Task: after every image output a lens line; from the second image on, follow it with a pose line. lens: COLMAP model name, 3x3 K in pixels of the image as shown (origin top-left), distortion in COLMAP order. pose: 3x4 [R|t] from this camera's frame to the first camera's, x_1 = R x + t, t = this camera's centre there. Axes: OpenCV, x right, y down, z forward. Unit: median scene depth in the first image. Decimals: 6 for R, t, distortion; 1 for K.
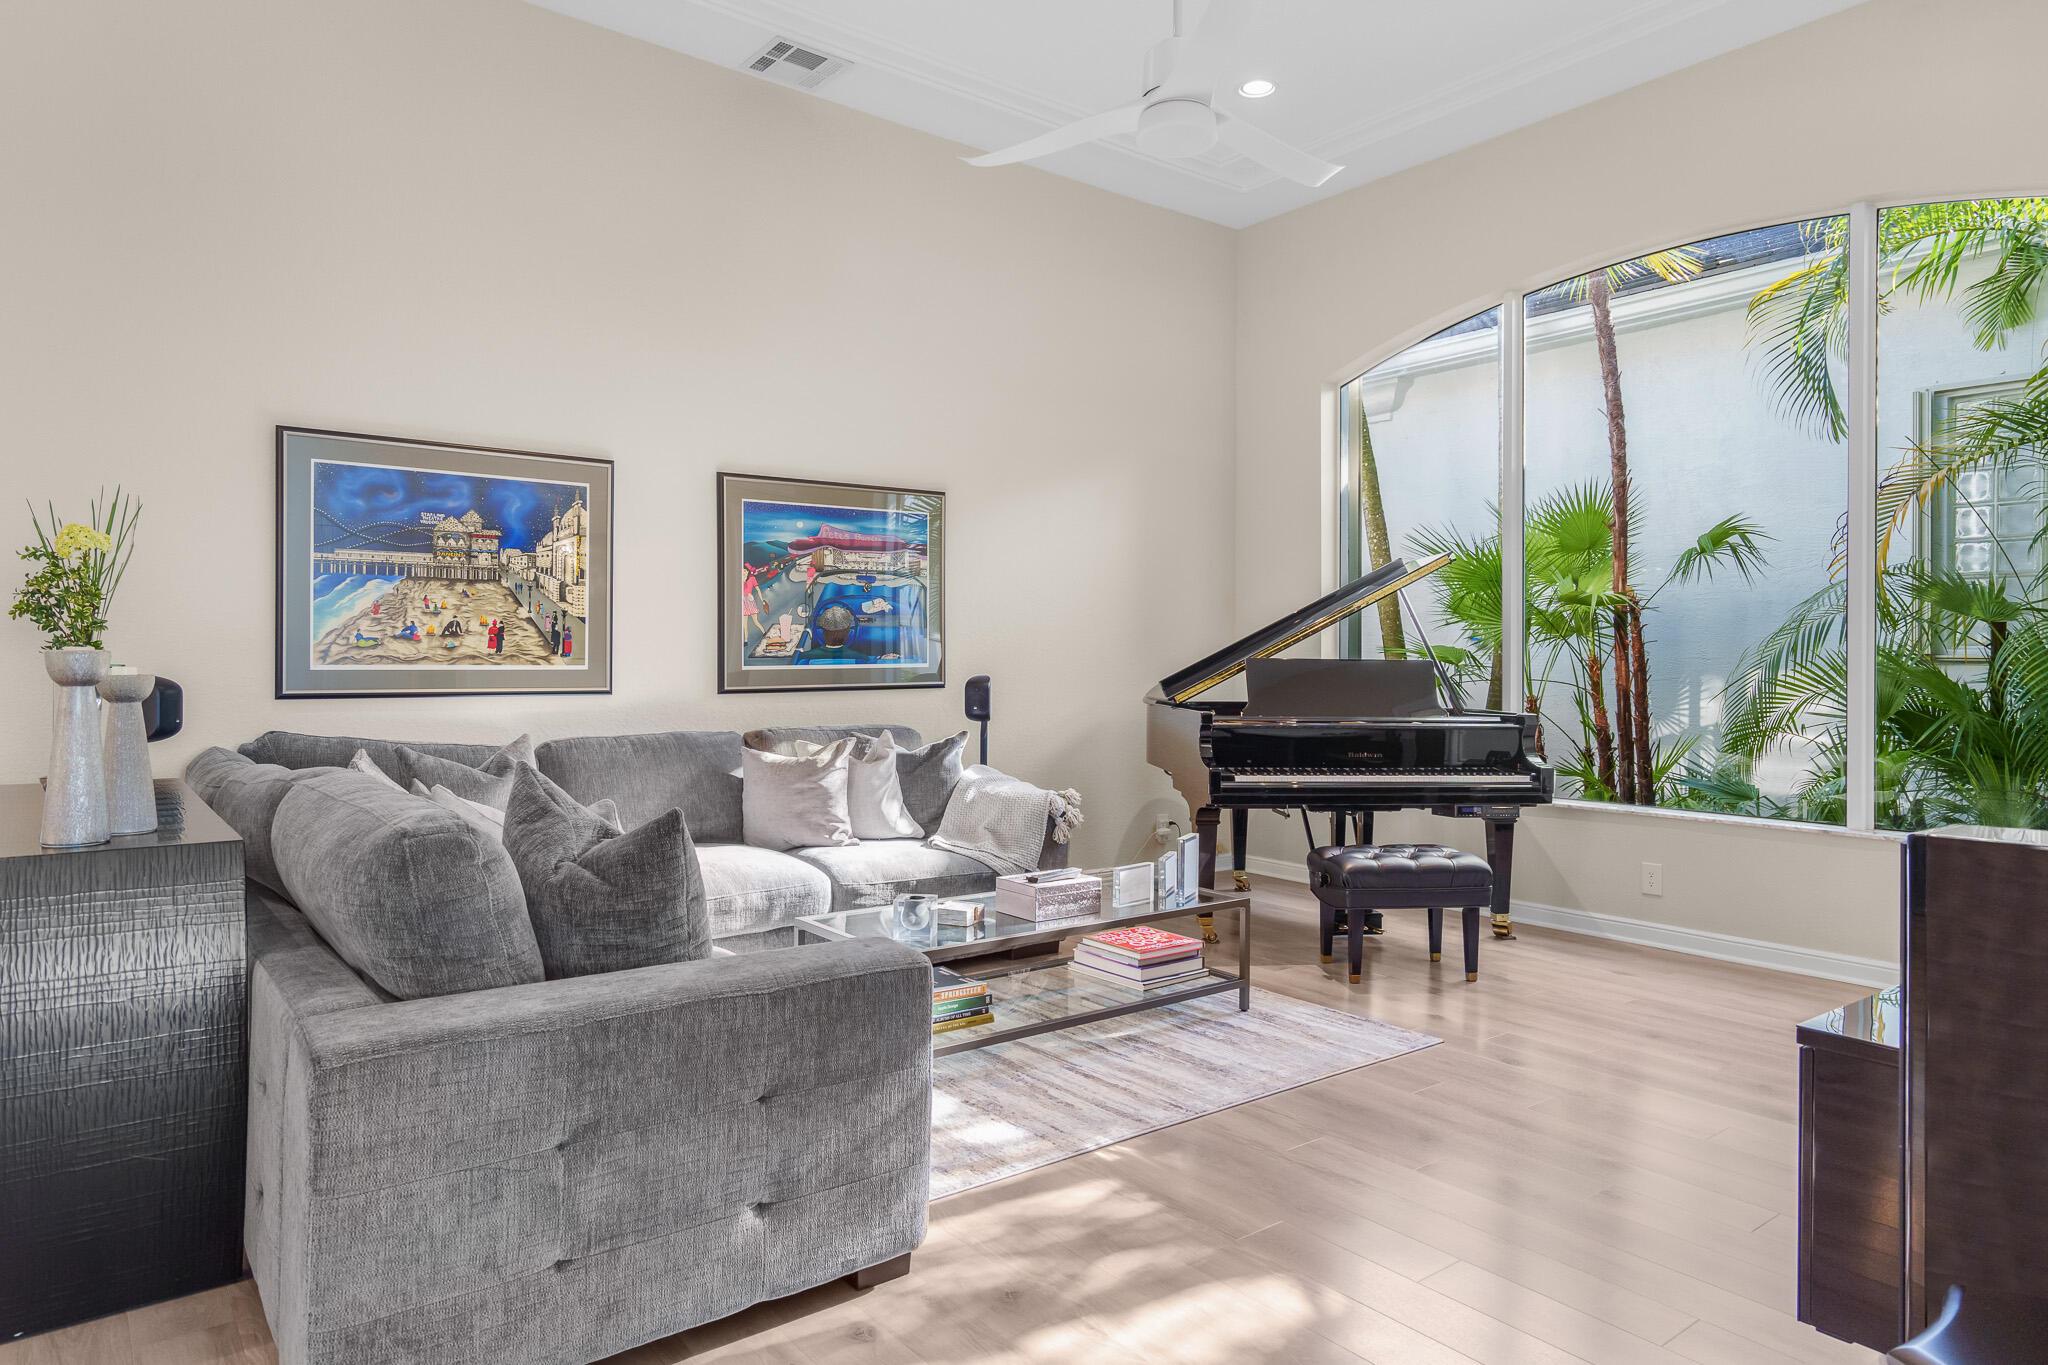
lens RADIAL K [[1260.5, 0, 1011.9], [0, 1260.5, 662.6], [0, 0, 1]] dist [0.008647, 0.001683]
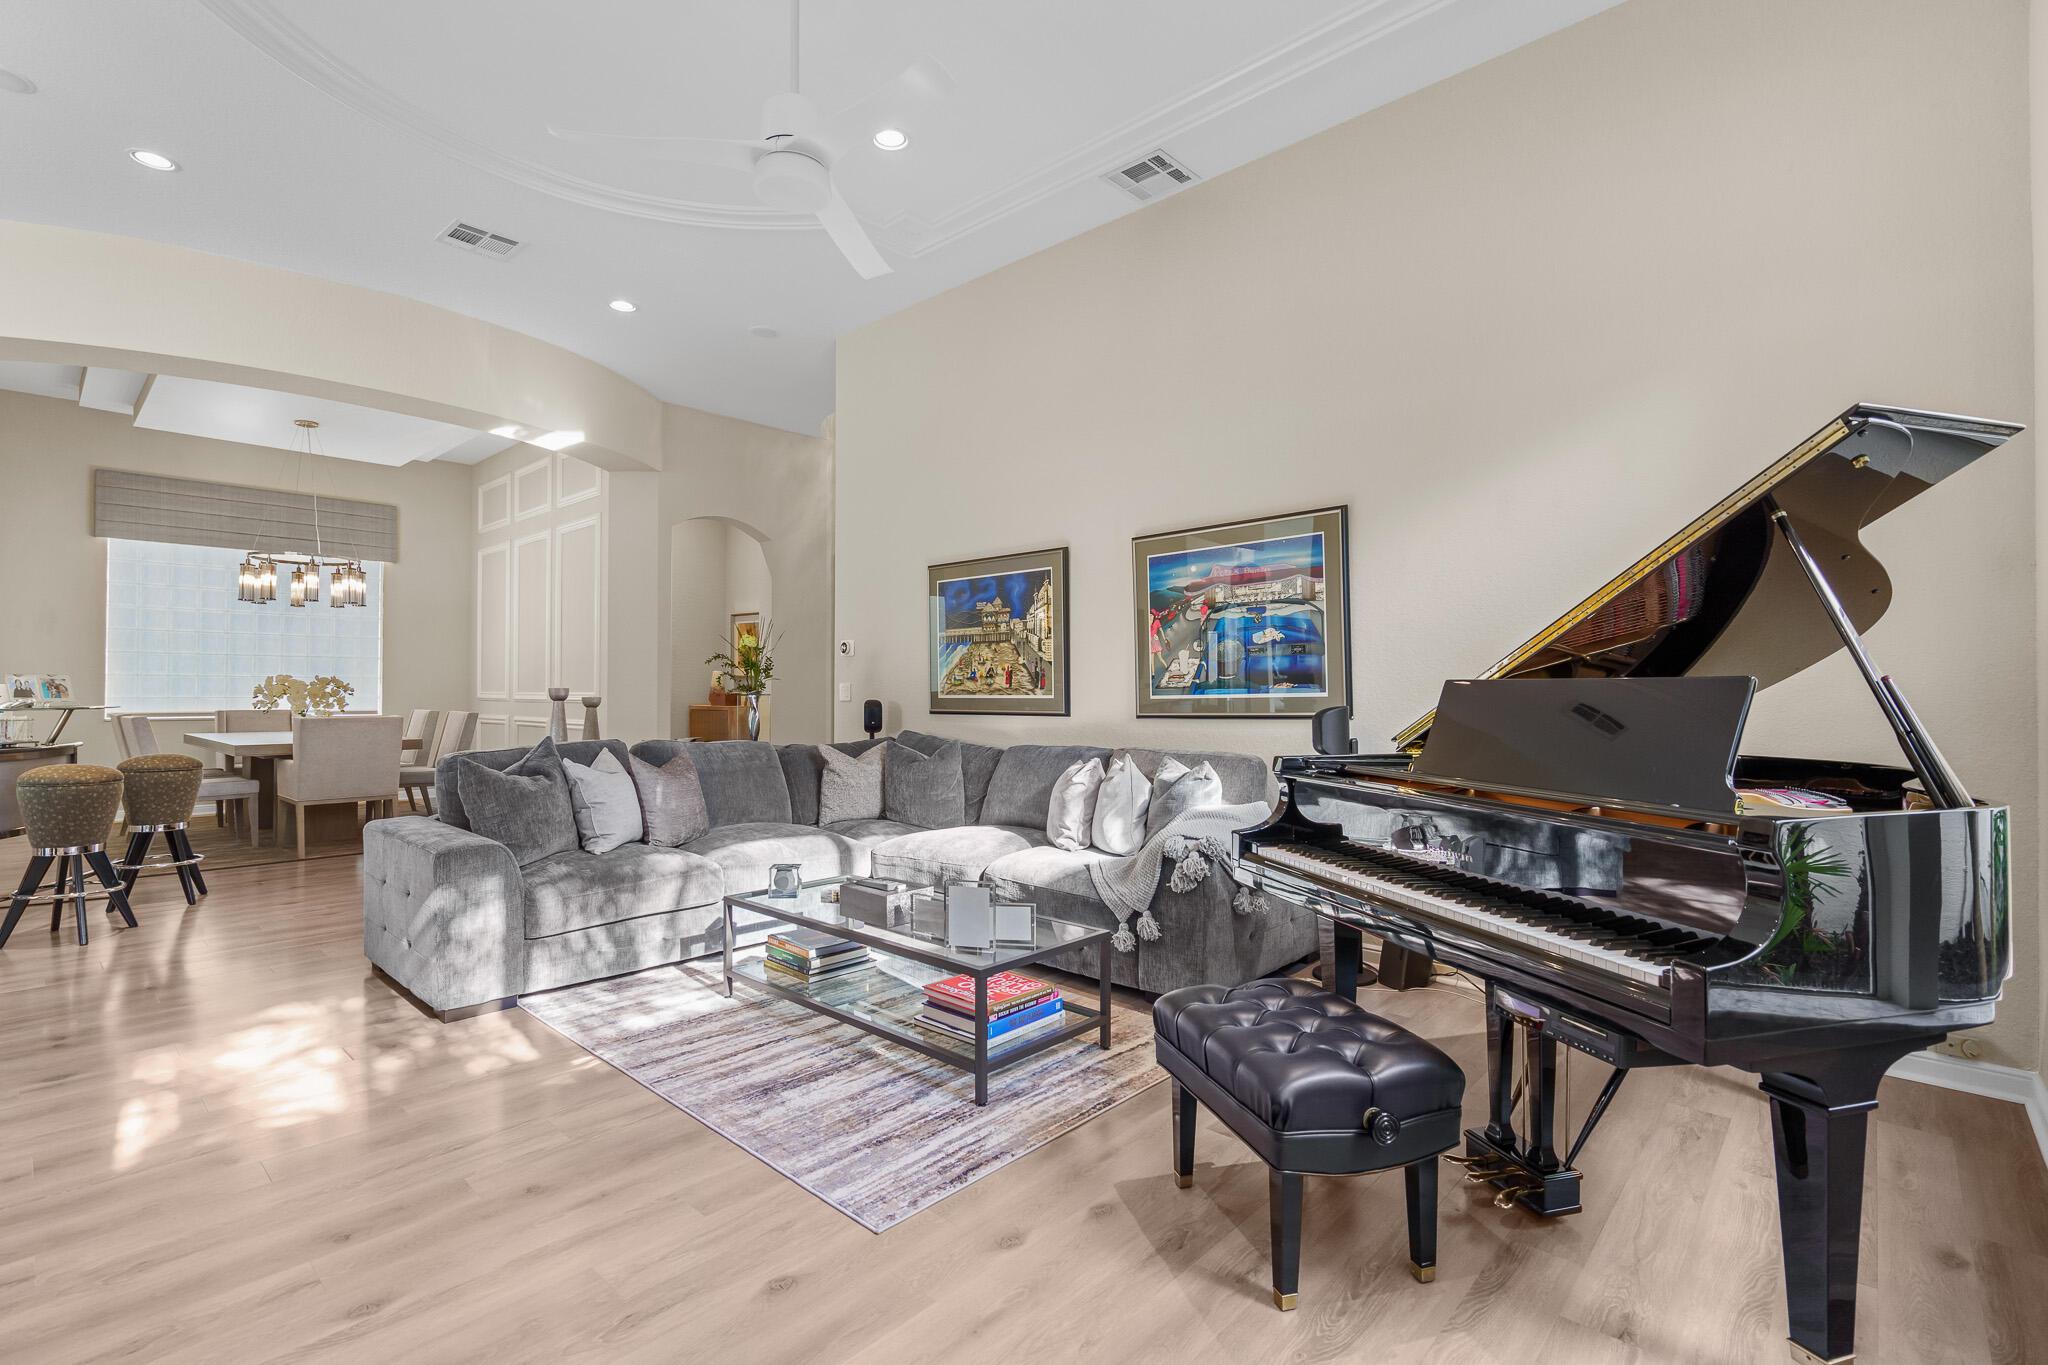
lens RADIAL K [[933.0, 0, 1021.9], [0, 933.0, 695.3], [0, 0, 1]] dist [-0.007171, 0.003192]
pose [[0.161638, 0.000901, -0.986850, 0.689569], [0.005130, 0.999985, 0.001753, 0.000470], [0.986837, -0.005346, 0.161631, 0.793274]]
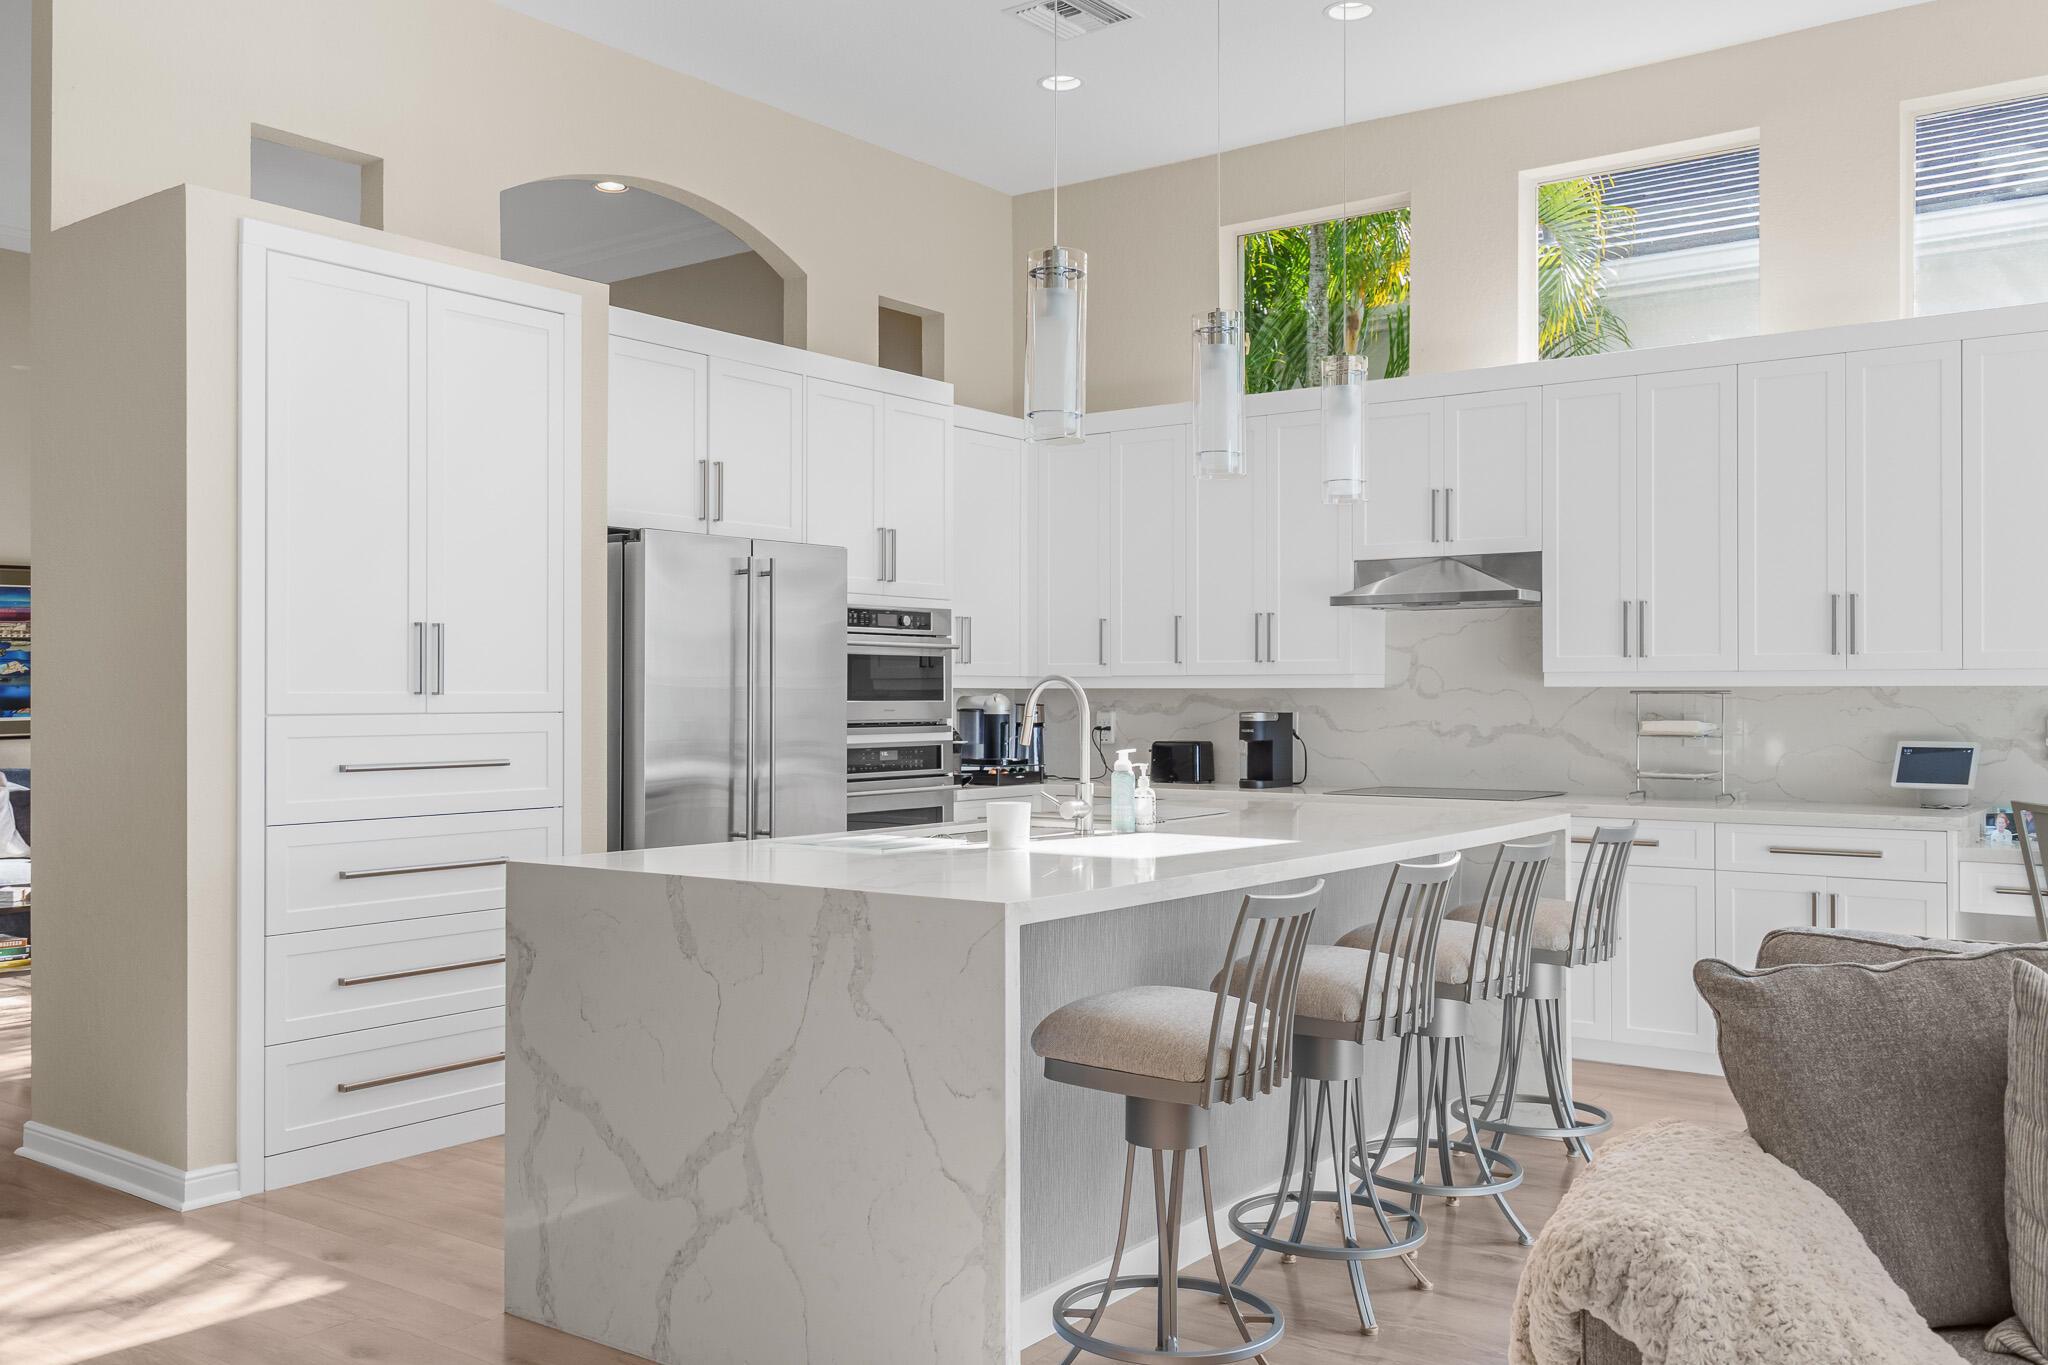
lens RADIAL K [[1724.6, 0, 1005.2], [0, 1724.6, 690.7], [0, 0, 1]] dist [0.021389, -0.023620]
pose [[0.958839, -0.008570, 0.283822, 0.373039], [0.008620, 0.999962, 0.001073, -0.020138], [-0.283821, 0.001417, 0.958876, -0.938603]]
